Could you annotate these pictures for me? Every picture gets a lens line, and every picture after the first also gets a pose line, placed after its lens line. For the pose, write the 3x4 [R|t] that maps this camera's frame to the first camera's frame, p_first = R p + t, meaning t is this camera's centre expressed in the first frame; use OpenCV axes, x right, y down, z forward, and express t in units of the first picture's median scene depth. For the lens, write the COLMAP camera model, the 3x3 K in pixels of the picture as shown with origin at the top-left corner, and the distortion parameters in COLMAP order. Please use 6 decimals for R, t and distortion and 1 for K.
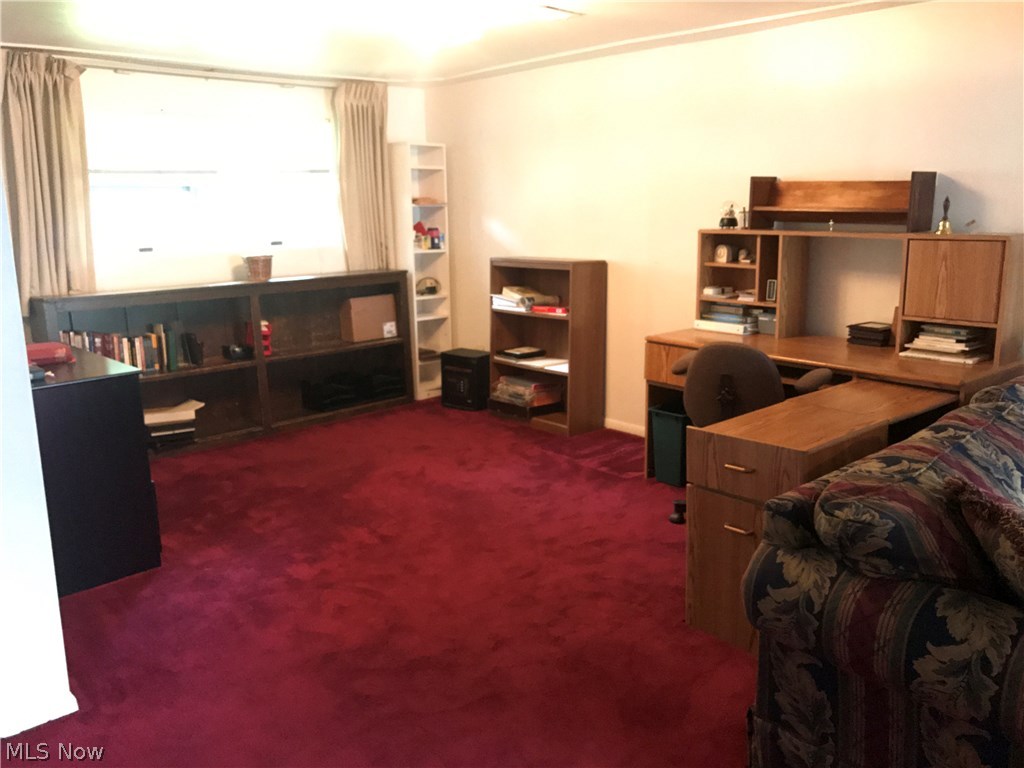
lens RADIAL K [[840.7, 0, 506.4], [0, 840.7, 380.5], [0, 0, 1]] dist [0.027945, -0.030002]
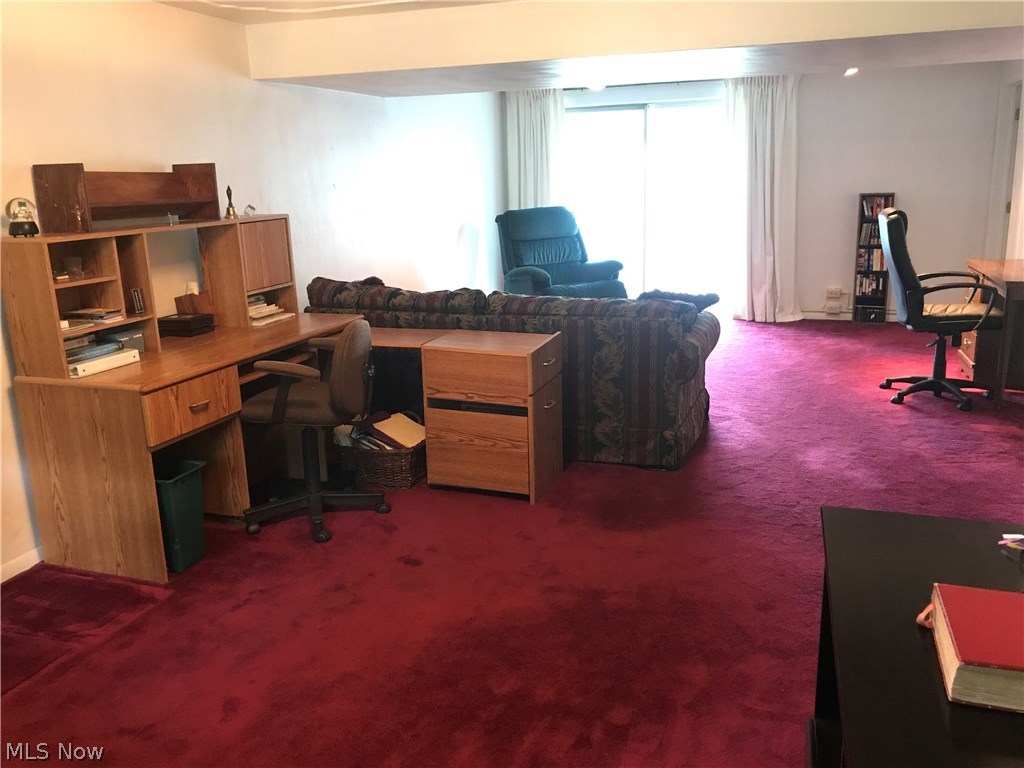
lens RADIAL K [[840.7, 0, 507.5], [0, 840.7, 379.1], [0, 0, 1]] dist [0.027945, -0.030002]
pose [[-0.475572, -0.177423, 0.861599, -0.508100], [0.232673, 0.919197, 0.317711, -0.184936], [-0.848348, 0.351565, -0.395863, 0.897492]]
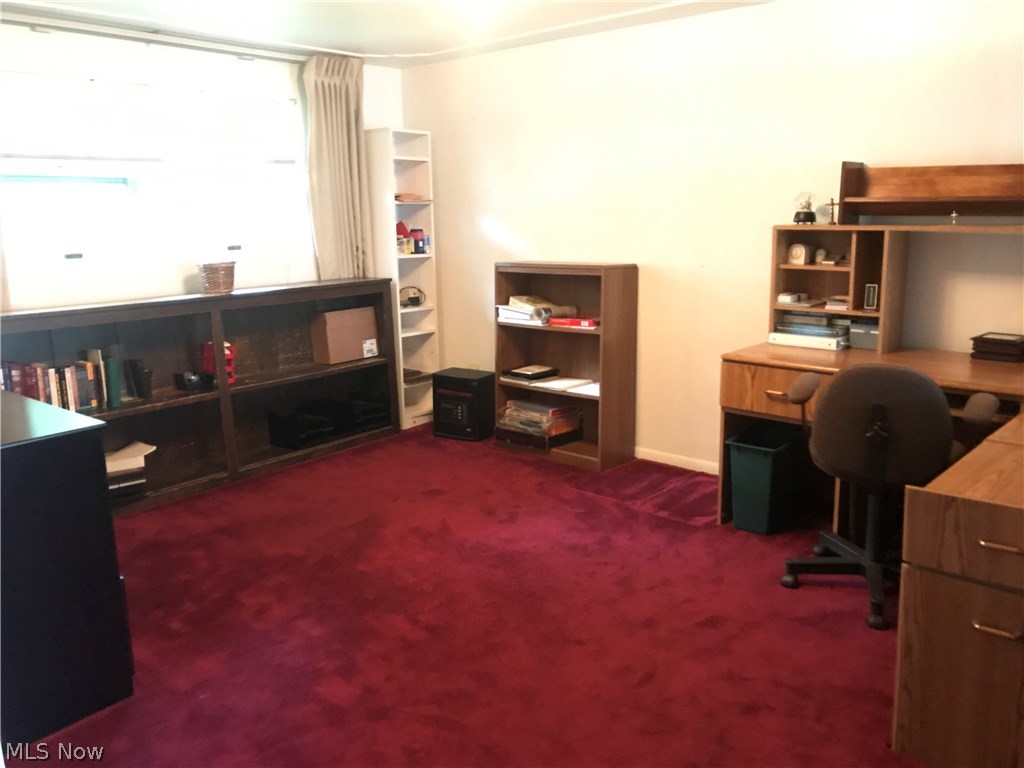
lens RADIAL K [[840.7, 0, 512.6], [0, 840.7, 381.1], [0, 0, 1]] dist [0.027945, -0.030002]
pose [[0.993748, -0.024802, 0.108860, -0.114018], [0.025690, 0.999647, -0.006756, -0.022813], [-0.108654, 0.009510, 0.994034, 0.176653]]
